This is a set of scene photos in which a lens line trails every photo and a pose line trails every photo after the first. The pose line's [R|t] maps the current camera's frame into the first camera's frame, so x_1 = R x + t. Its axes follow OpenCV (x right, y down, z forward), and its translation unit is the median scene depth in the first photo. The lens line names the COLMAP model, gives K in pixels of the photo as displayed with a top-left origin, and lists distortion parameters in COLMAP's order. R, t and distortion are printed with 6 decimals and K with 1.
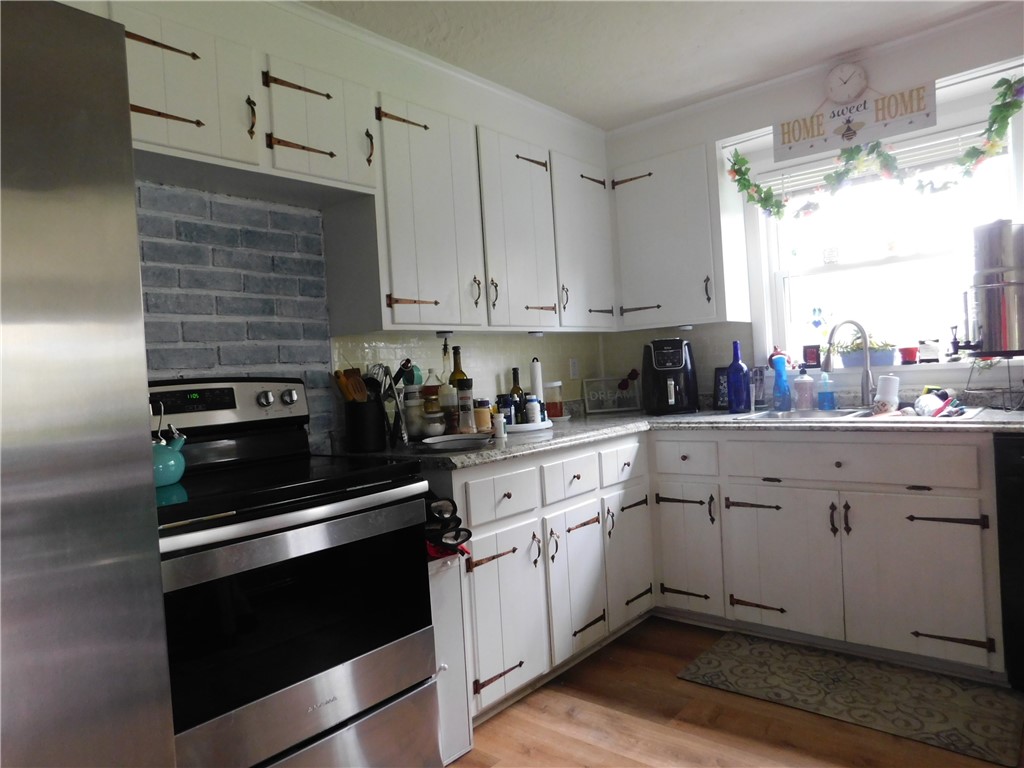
lens RADIAL K [[676.6, 0, 512.0], [0, 676.6, 384.0], [0, 0, 1]] dist [-0.062176, 0.044815]
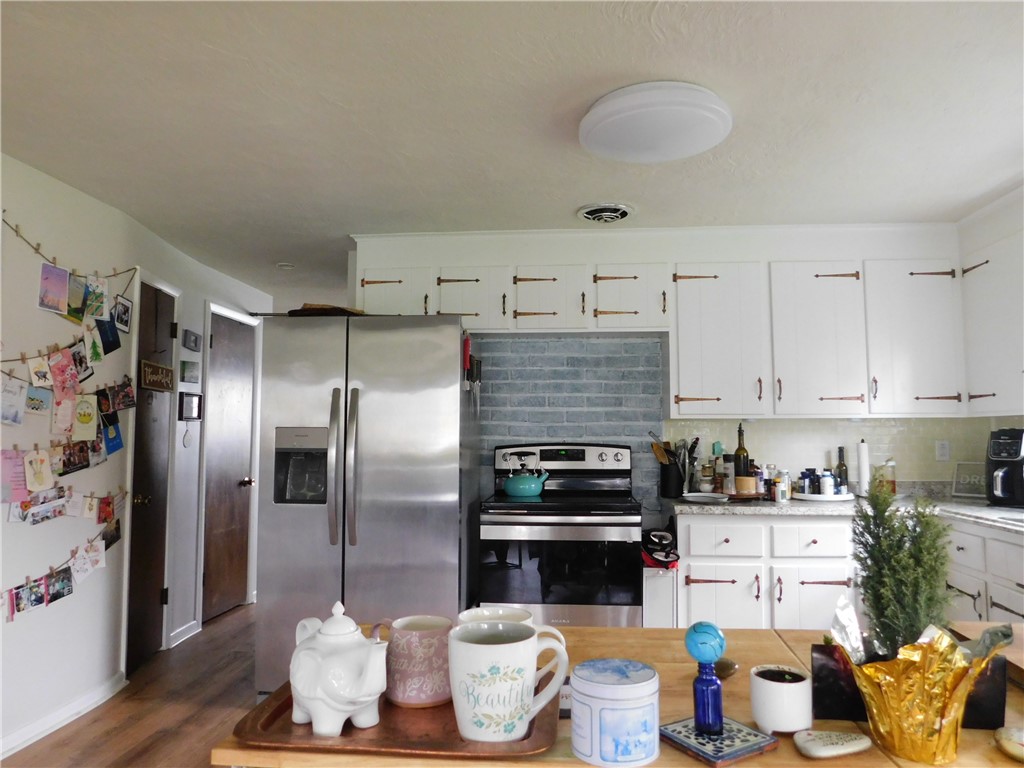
lens RADIAL K [[676.6, 0, 512.0], [0, 676.6, 384.0], [0, 0, 1]] dist [-0.062176, 0.044815]
pose [[0.576837, 0.001762, -0.816858, 0.848093], [-0.051186, 0.998110, -0.033993, -0.087303], [0.815254, 0.061421, 0.575837, -0.182470]]
